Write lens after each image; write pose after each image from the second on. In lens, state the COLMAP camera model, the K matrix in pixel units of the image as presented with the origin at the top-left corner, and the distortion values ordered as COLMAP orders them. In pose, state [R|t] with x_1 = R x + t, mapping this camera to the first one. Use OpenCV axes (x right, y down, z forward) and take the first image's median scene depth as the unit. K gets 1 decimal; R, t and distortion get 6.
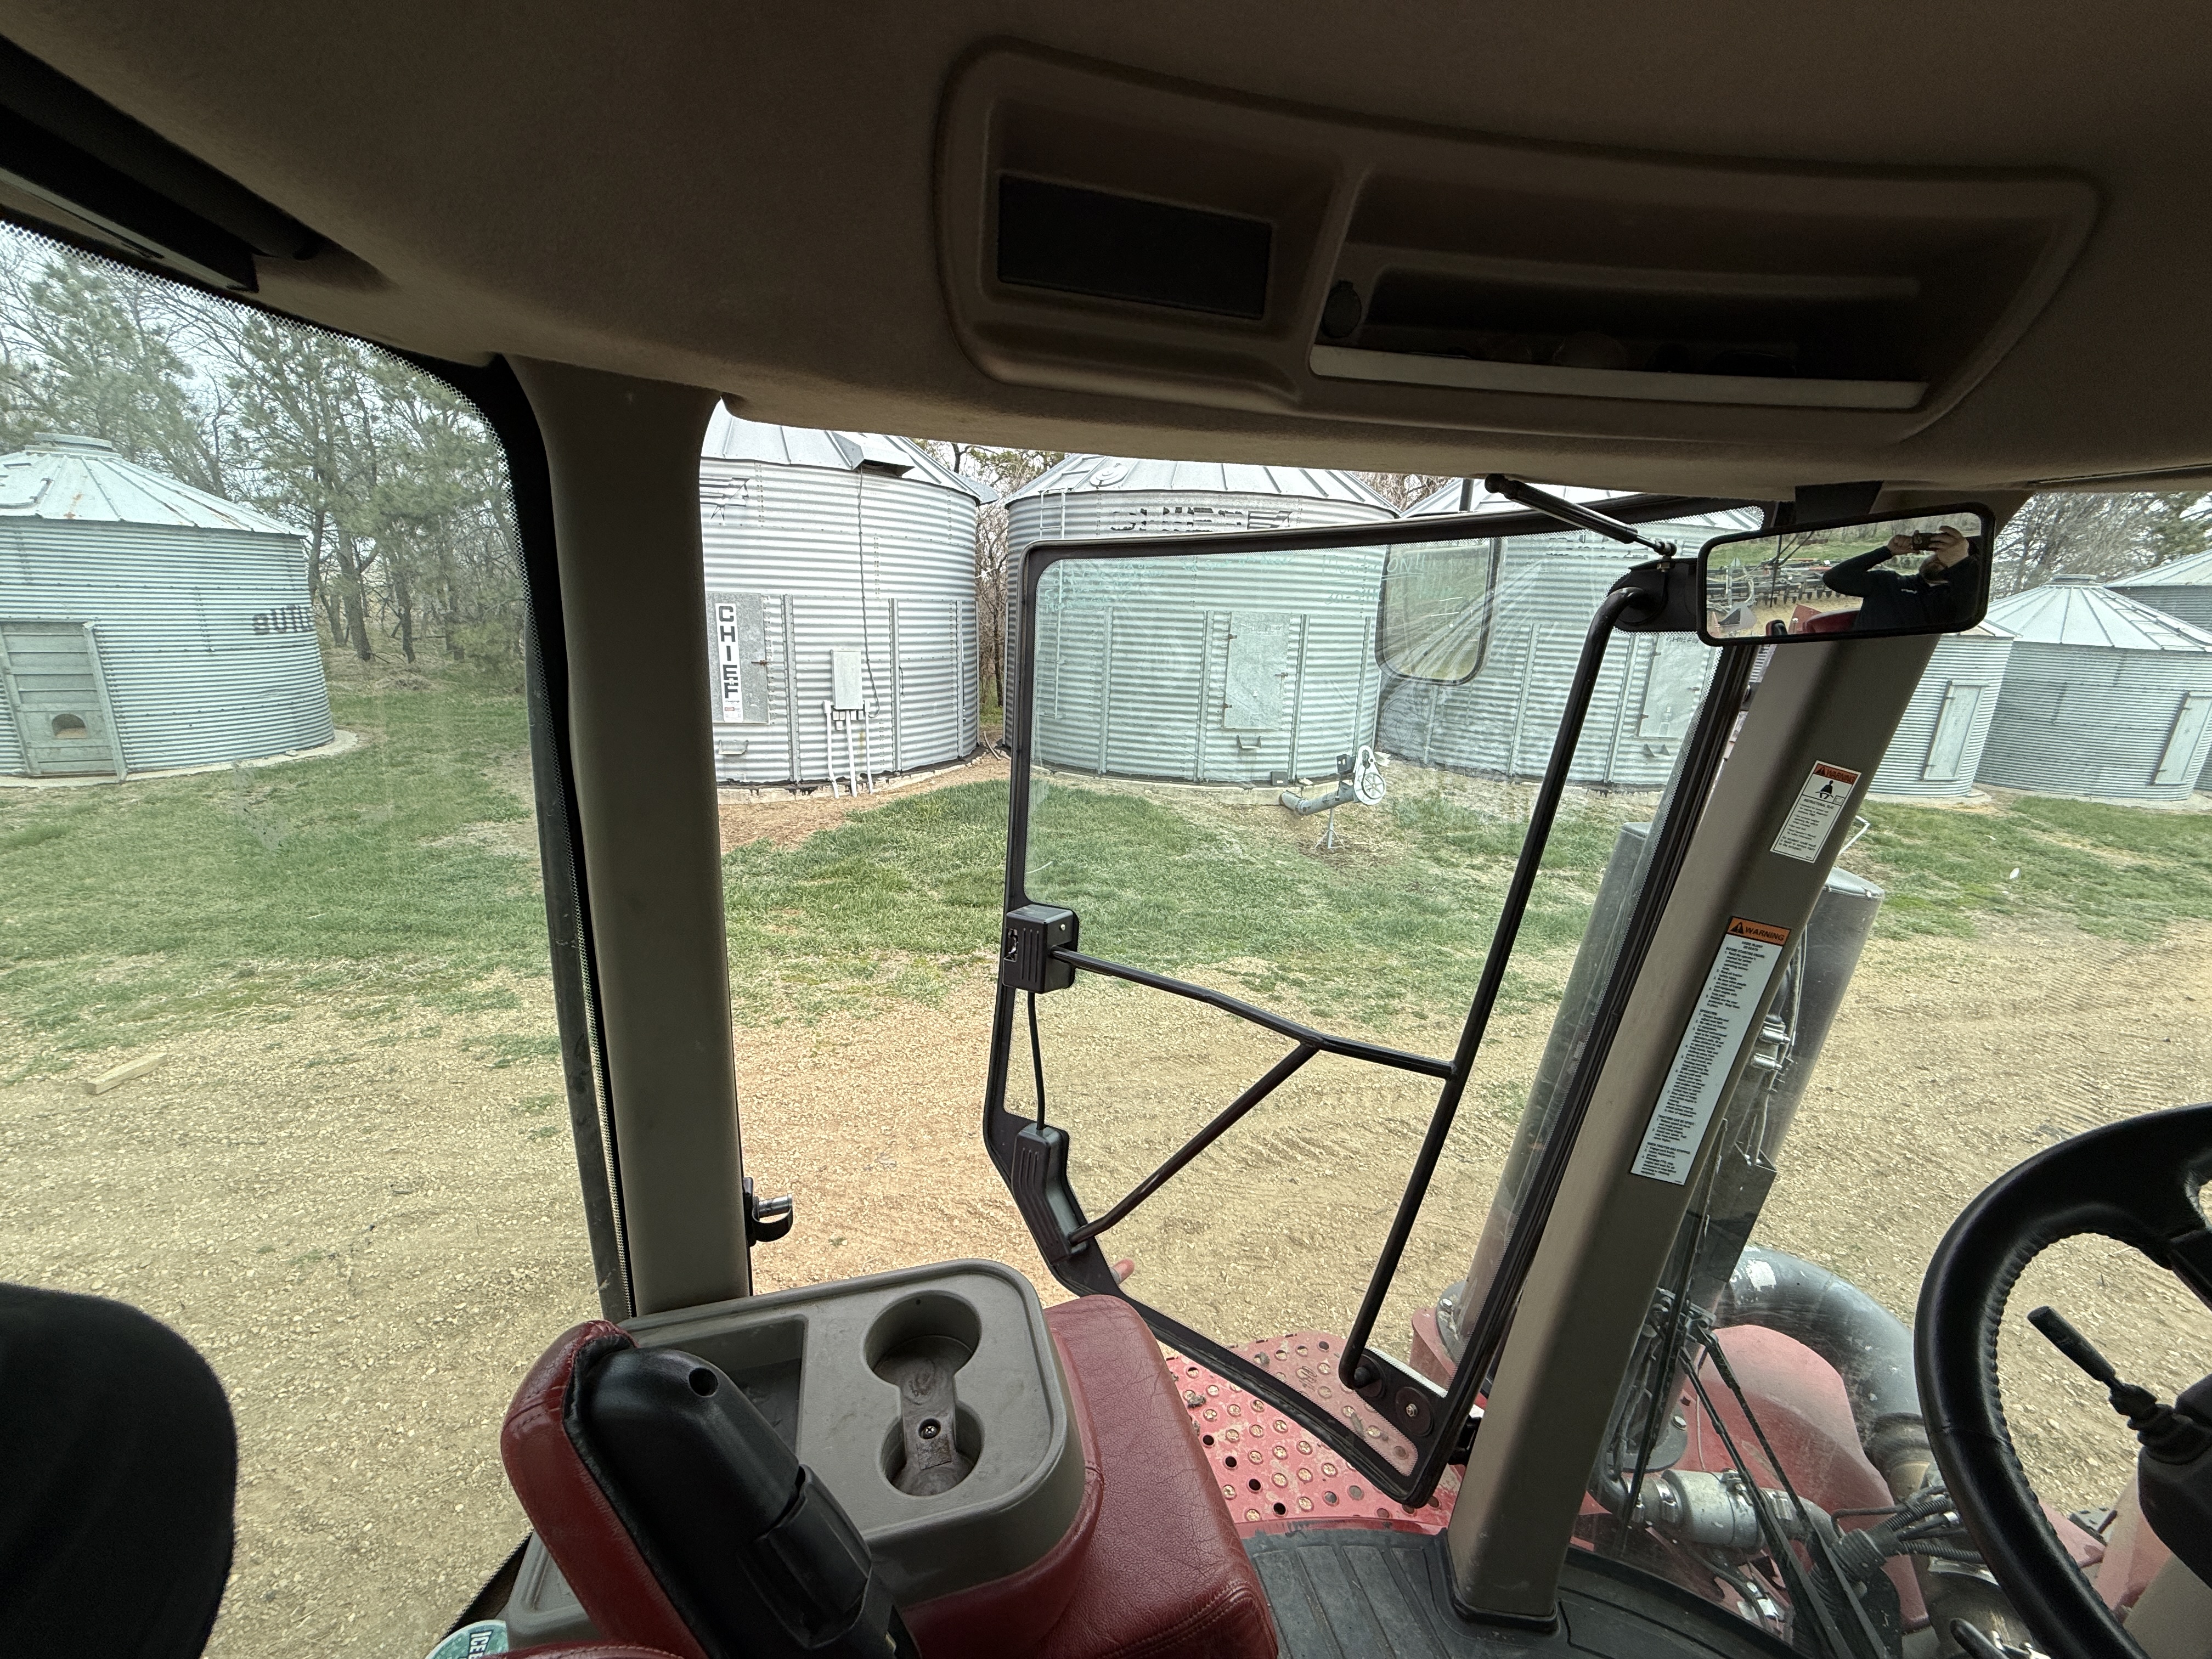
lens RADIAL K [[866.4, 0, 1106.0], [0, 866.4, 829.5], [0, 0, 1]] dist [-0.002231, -0.000268]
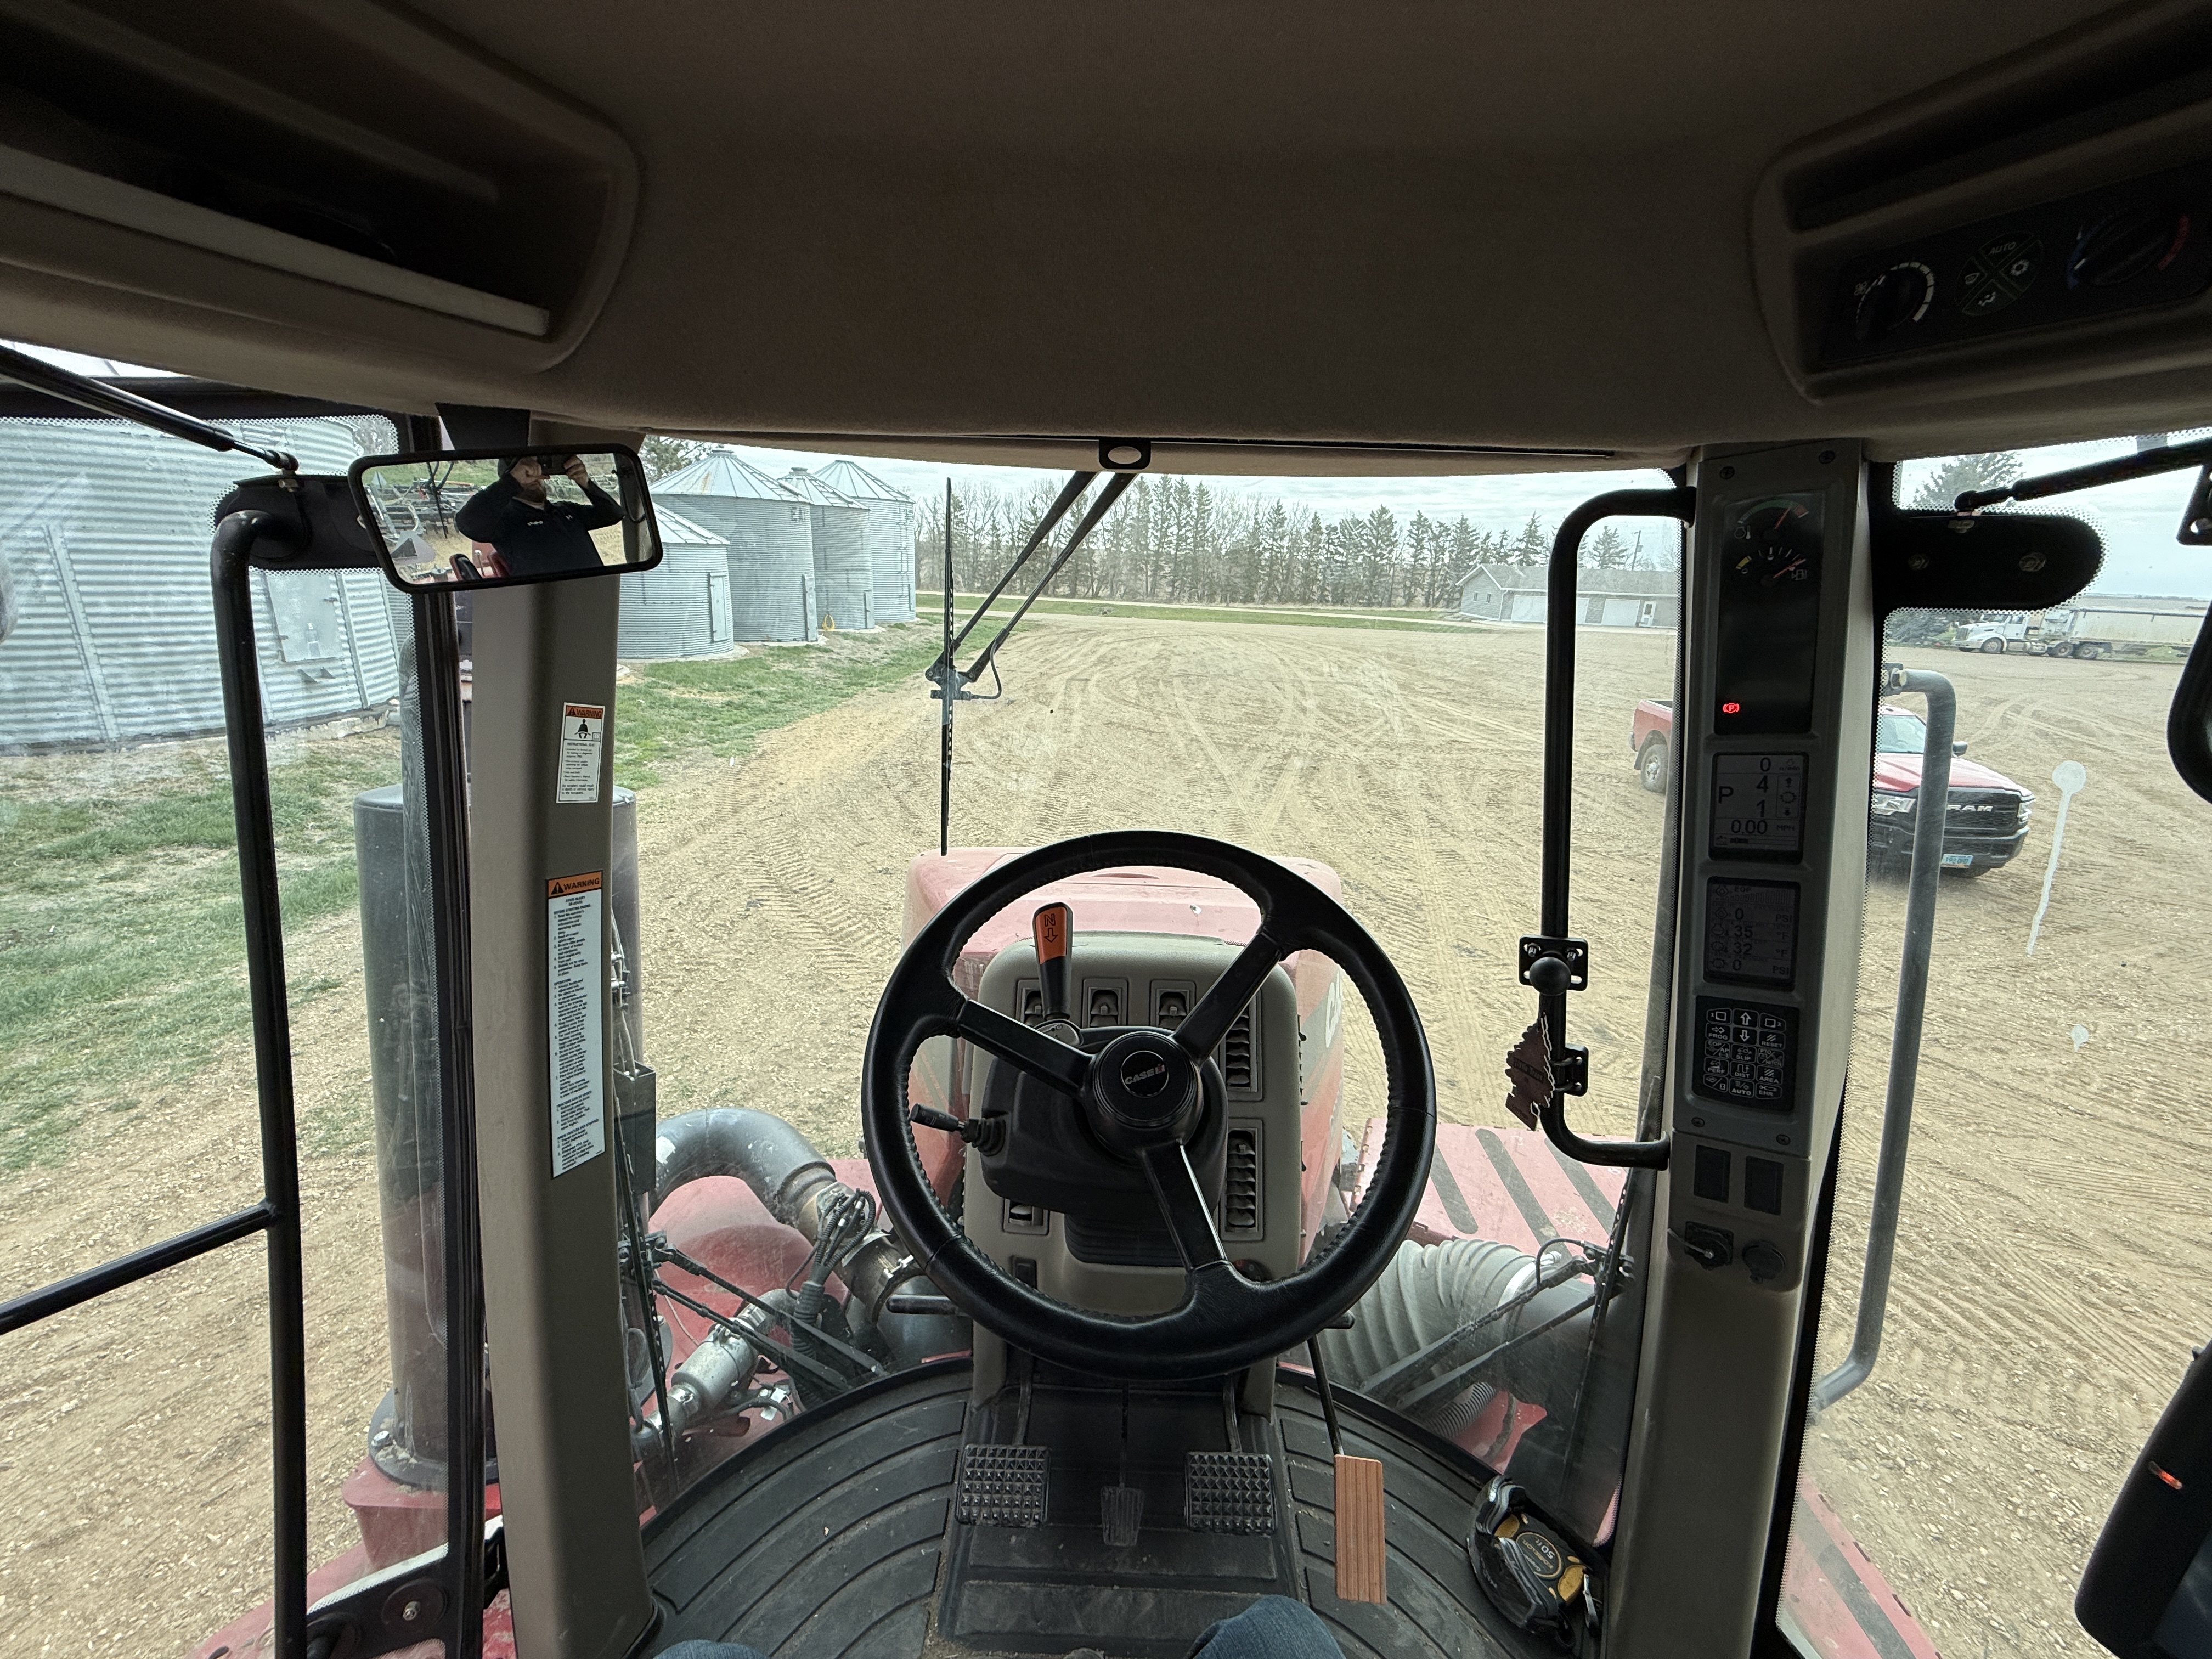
lens RADIAL K [[886.5, 0, 1100.2], [0, 886.5, 826.6], [0, 0, 1]] dist [0.000140, -0.000065]
pose [[0.274955, -0.312173, 0.909367, 0.034626], [0.224088, 0.940581, 0.255133, -0.057995], [-0.934978, 0.133628, 0.328572, 0.112080]]
